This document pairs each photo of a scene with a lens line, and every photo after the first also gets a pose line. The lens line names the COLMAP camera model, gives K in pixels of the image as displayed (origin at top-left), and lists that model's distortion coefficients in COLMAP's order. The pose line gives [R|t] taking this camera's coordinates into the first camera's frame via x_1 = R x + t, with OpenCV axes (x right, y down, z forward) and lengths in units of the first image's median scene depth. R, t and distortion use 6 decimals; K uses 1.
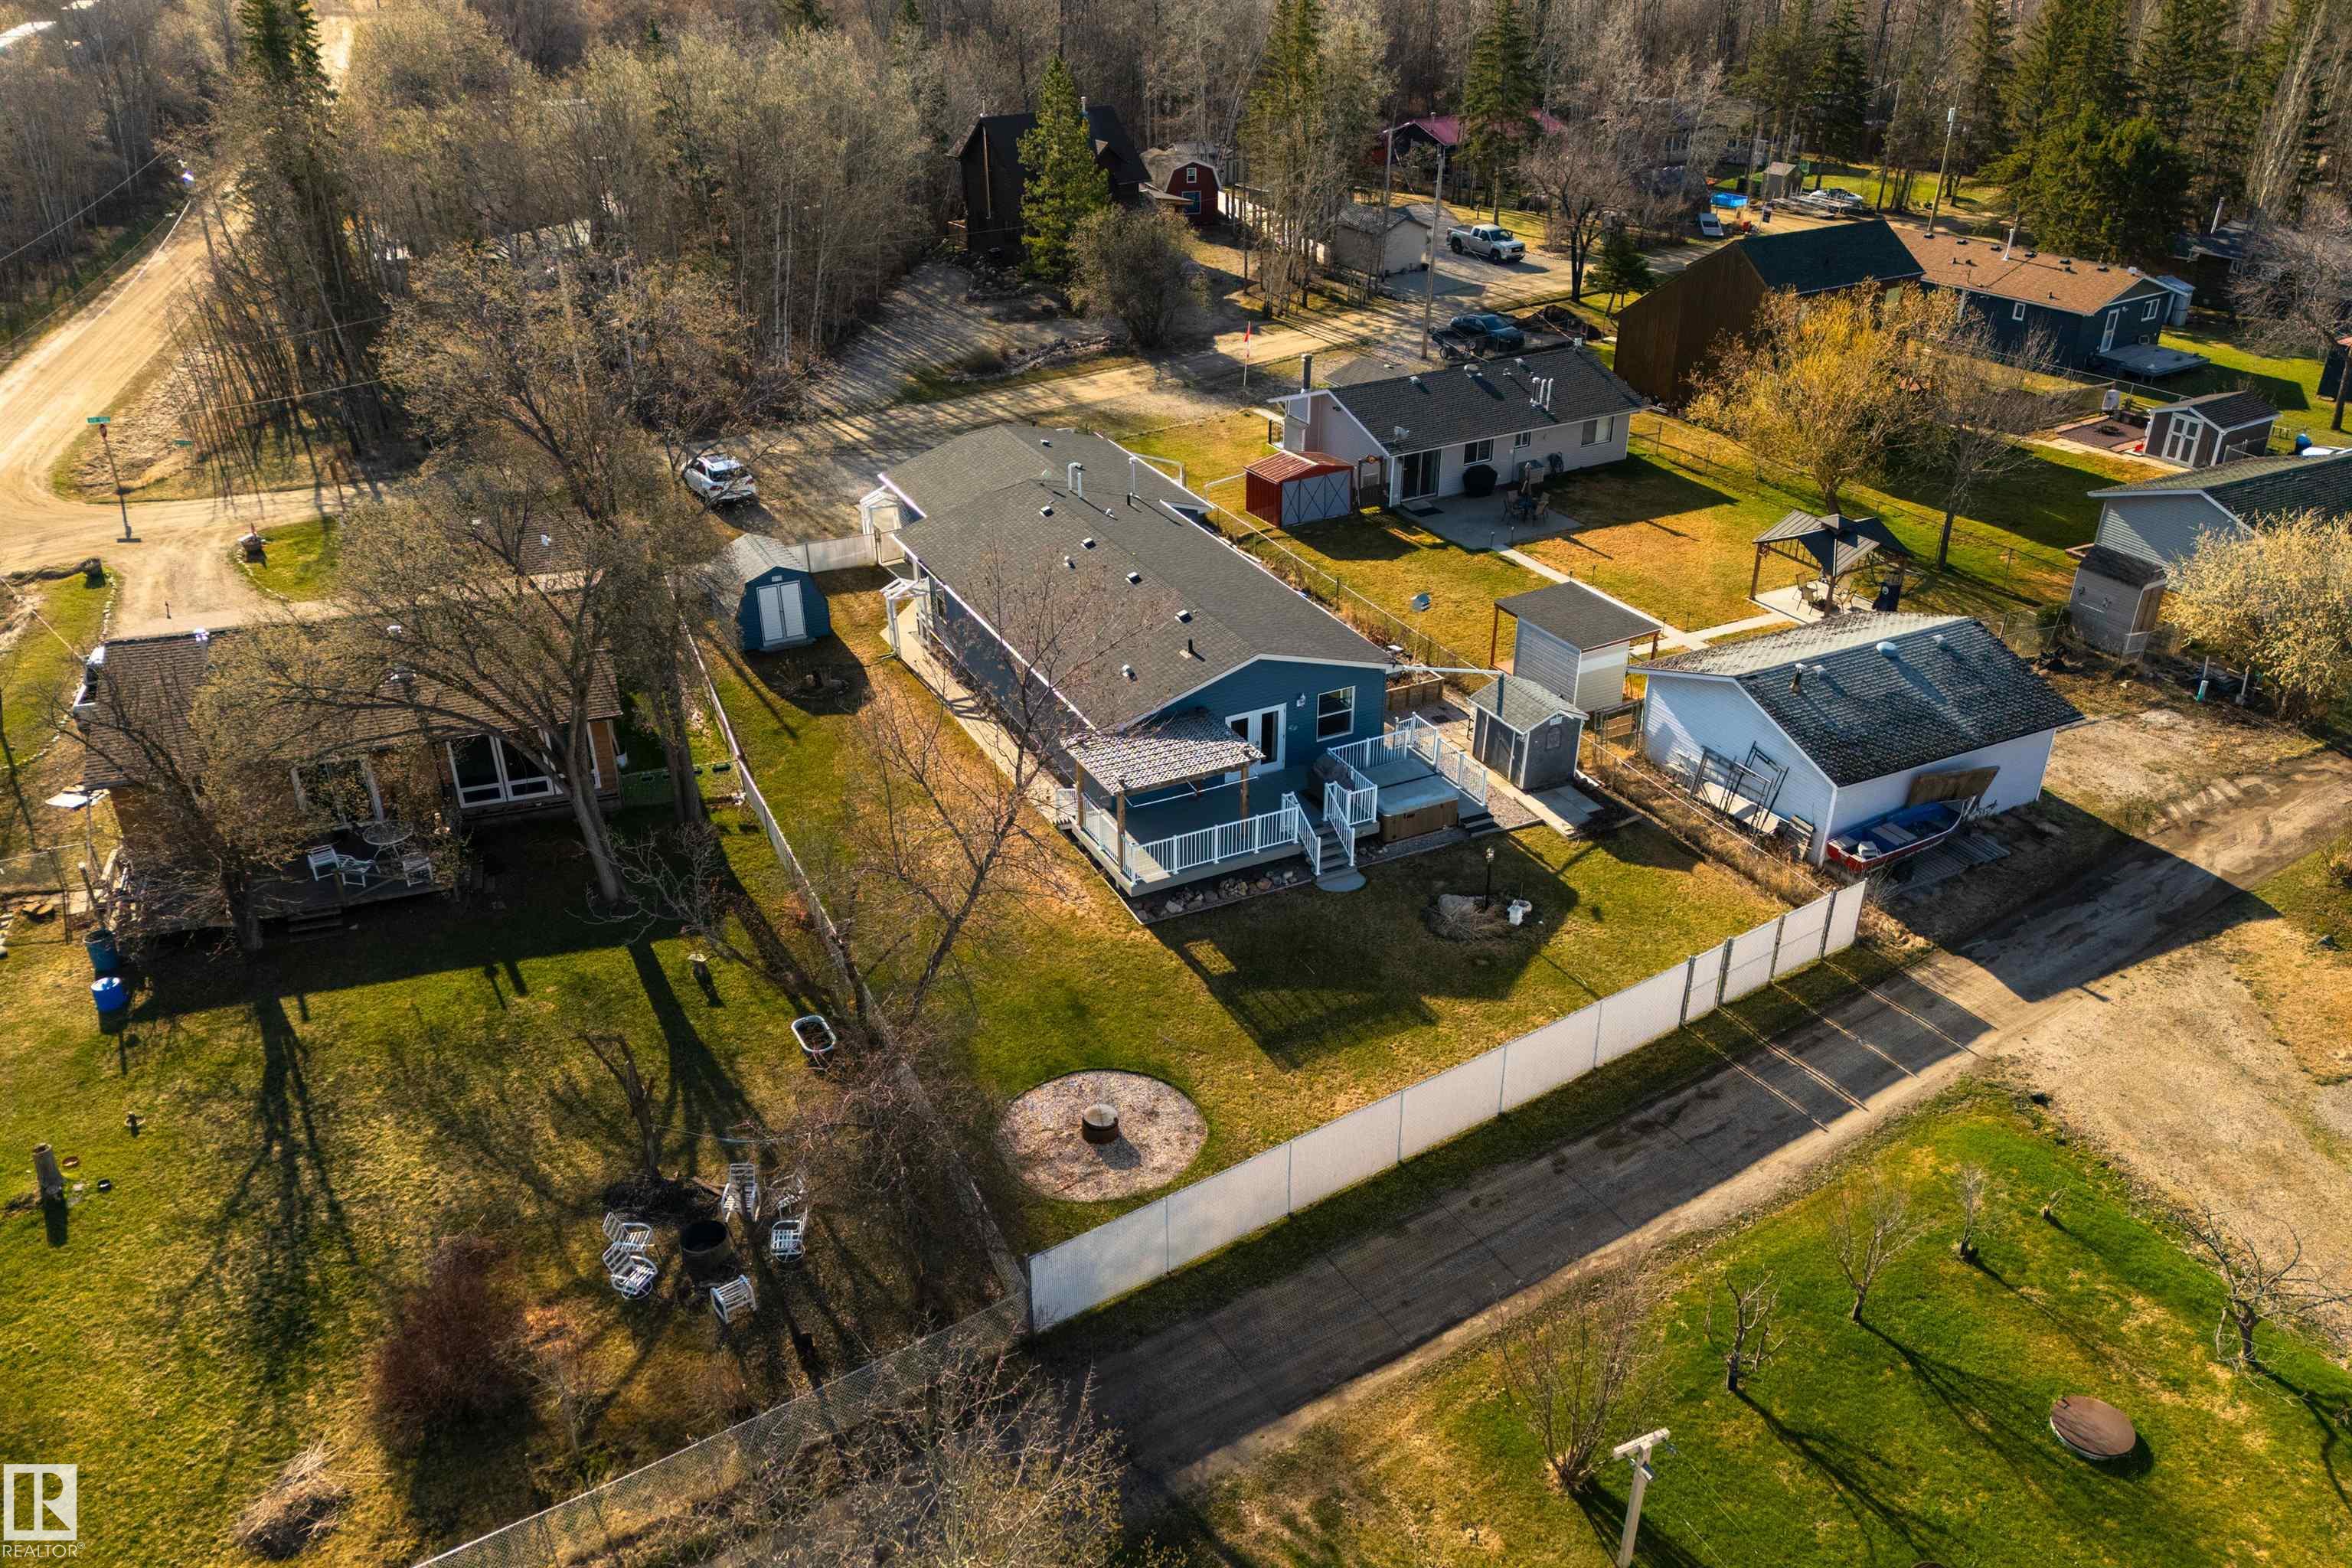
lens RADIAL K [[1754.4, 0, 1185.1], [0, 1754.4, 799.7], [0, 0, 1]] dist [0.065017, -0.101626]
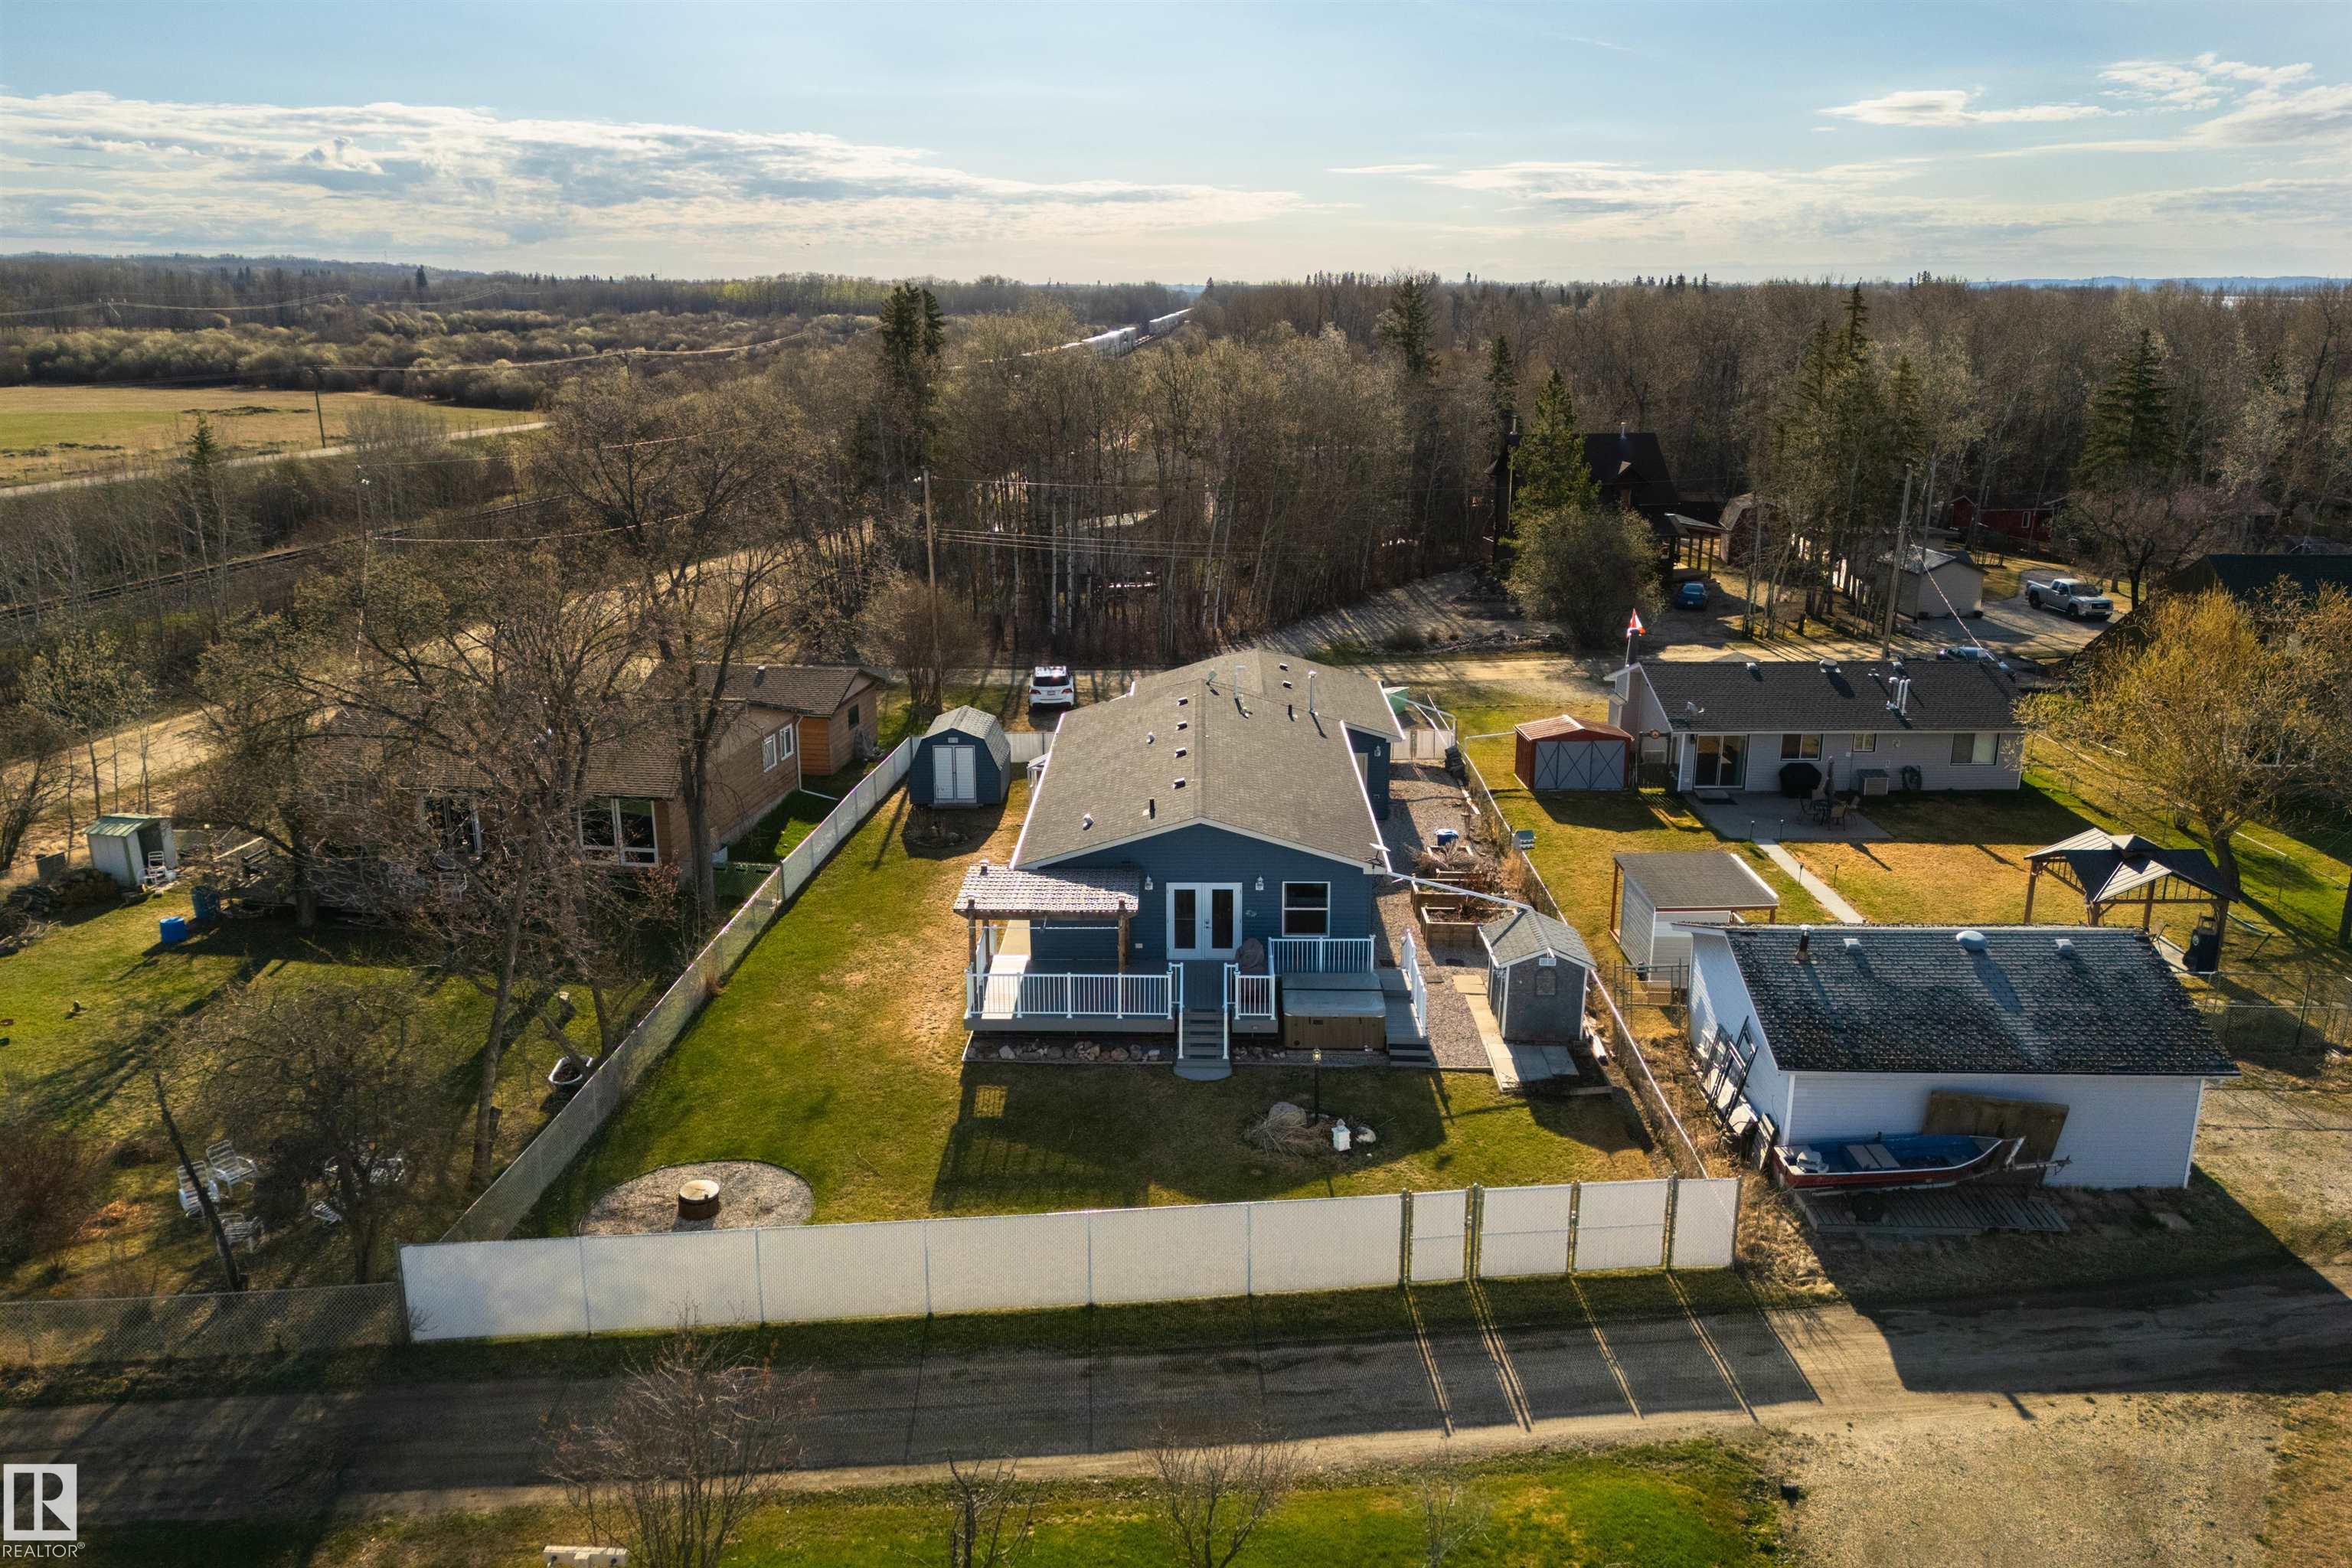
lens RADIAL K [[1754.4, 0, 1185.1], [0, 1754.4, 799.7], [0, 0, 1]] dist [0.065017, -0.101626]
pose [[0.889618, 0.134193, -0.436545, 0.422728], [-0.226358, 0.959749, -0.166263, 0.061016], [0.396662, 0.246726, 0.884186, 0.177635]]
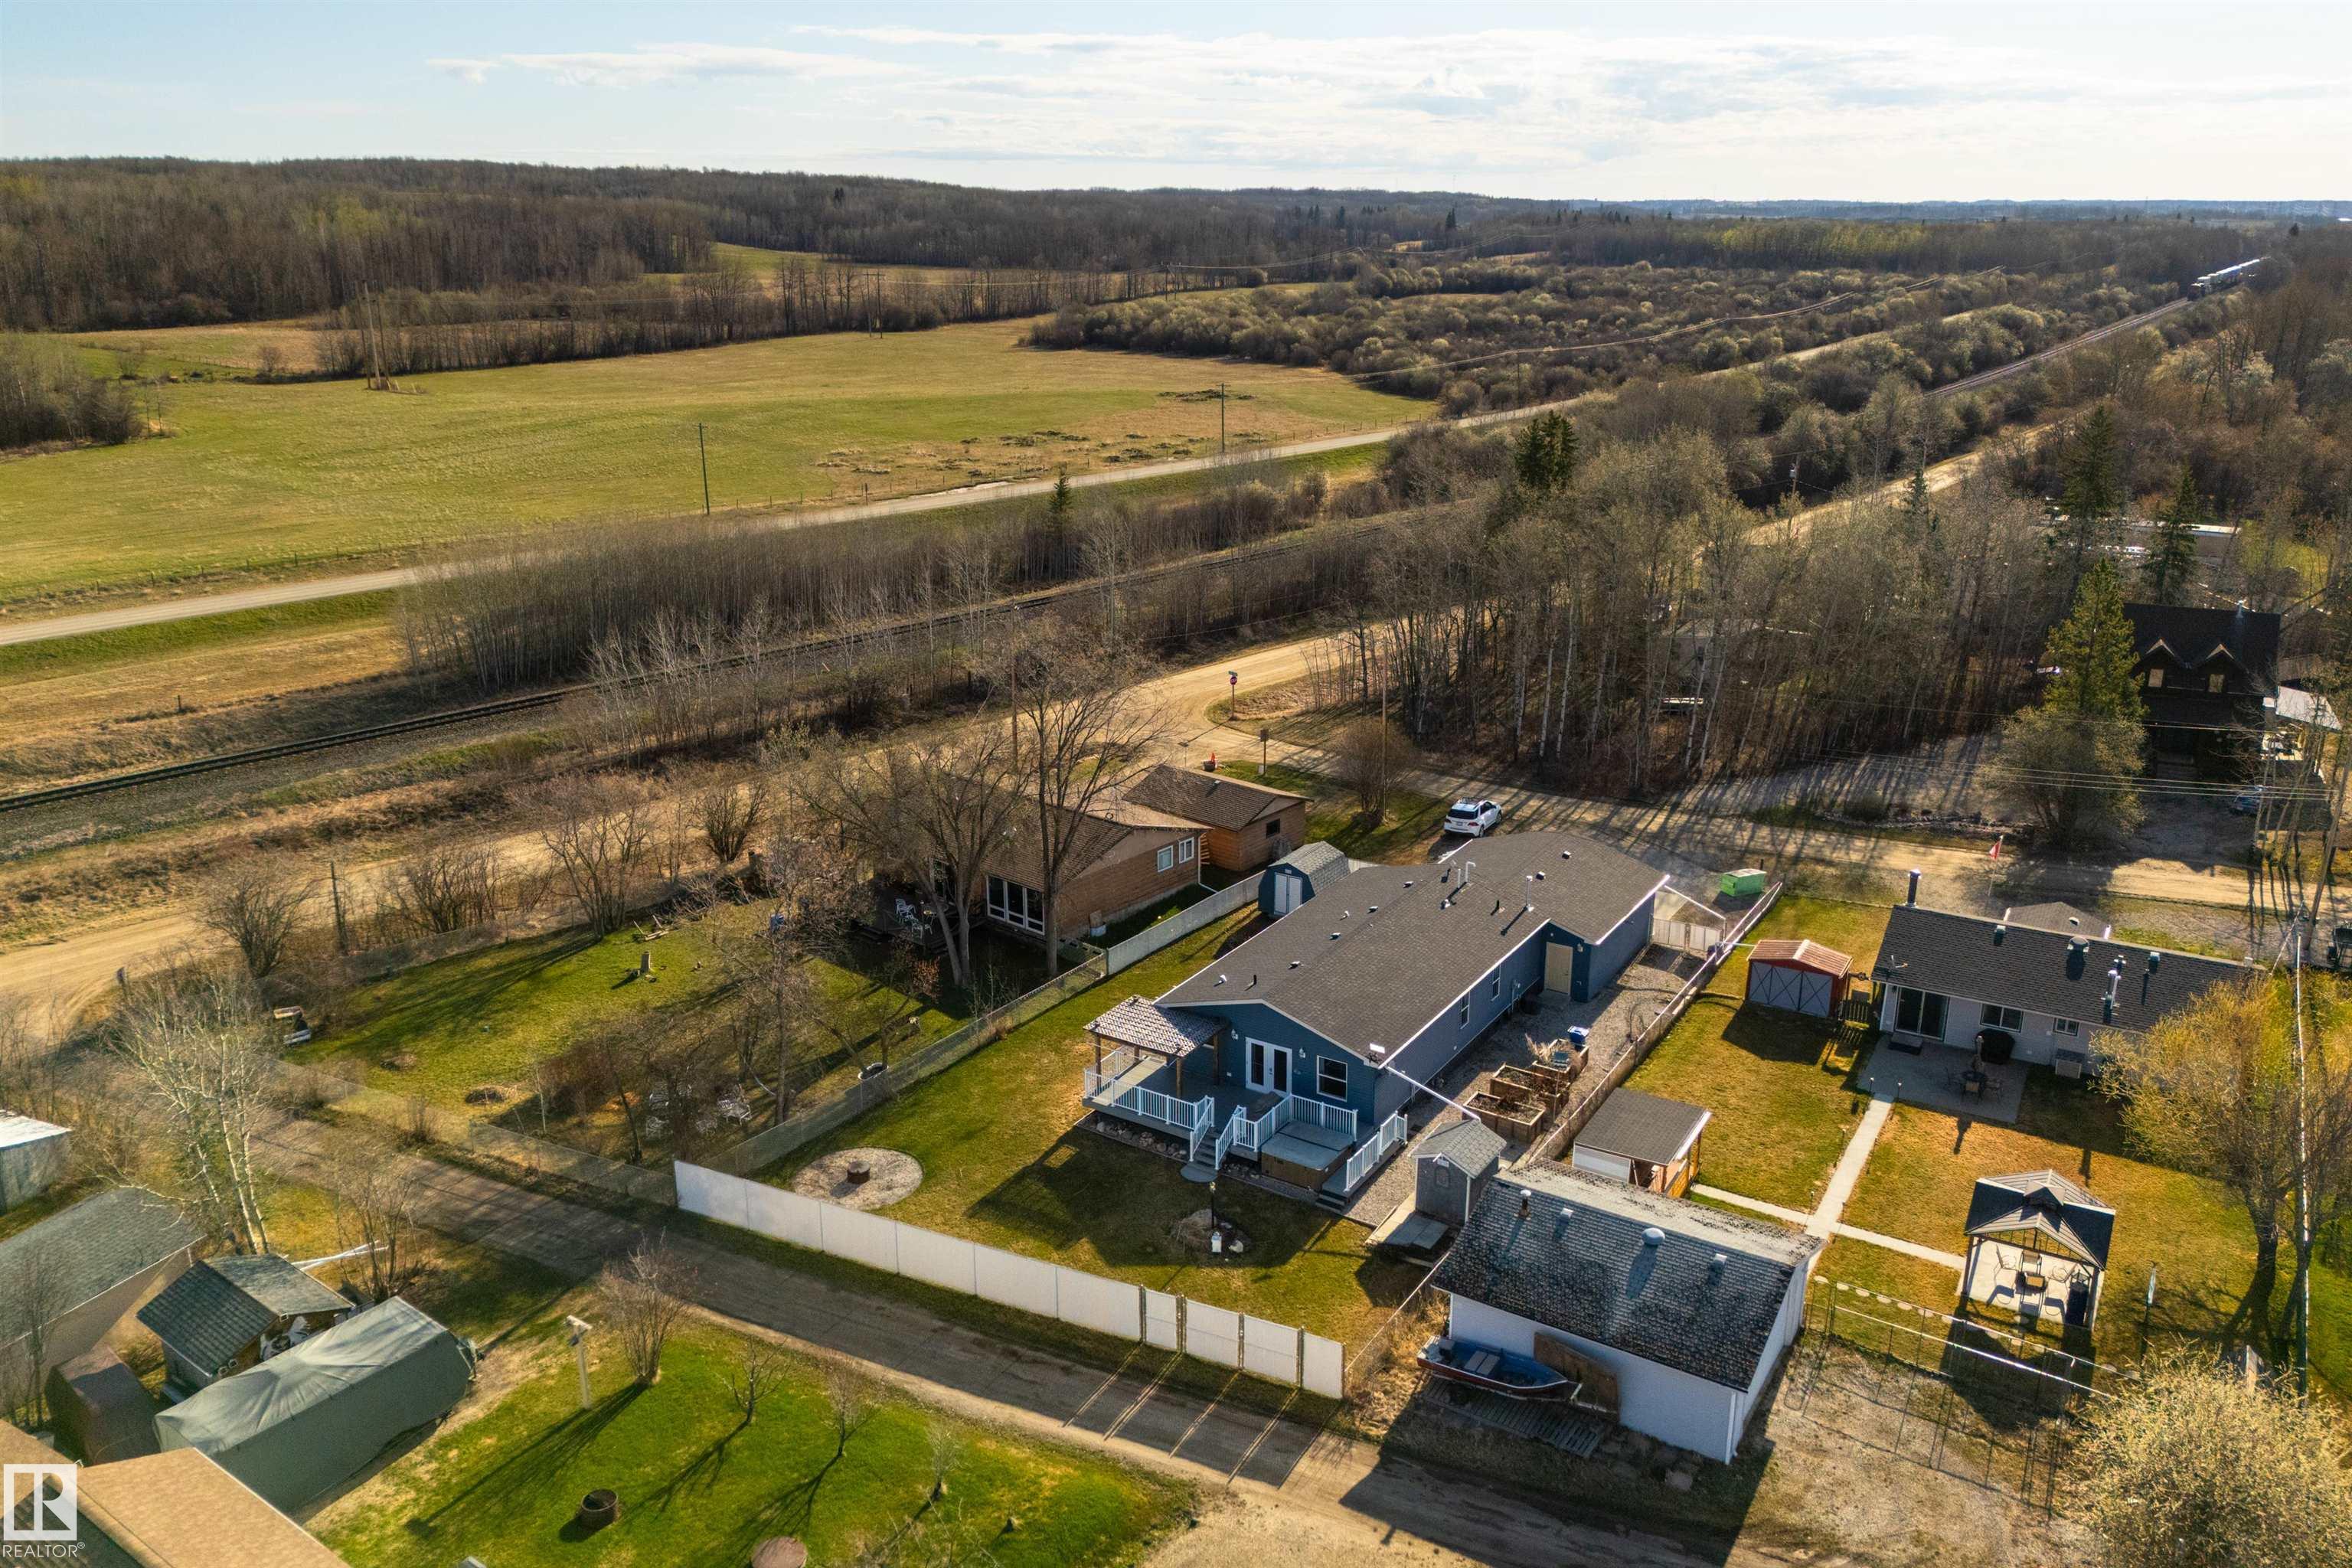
lens RADIAL K [[1754.4, 0, 1185.1], [0, 1754.4, 799.7], [0, 0, 1]] dist [0.065017, -0.101626]
pose [[0.520765, 0.275591, -0.807993, 1.015299], [-0.414137, 0.909189, 0.043189, -0.246855], [0.746521, 0.312128, 0.587607, 0.124350]]
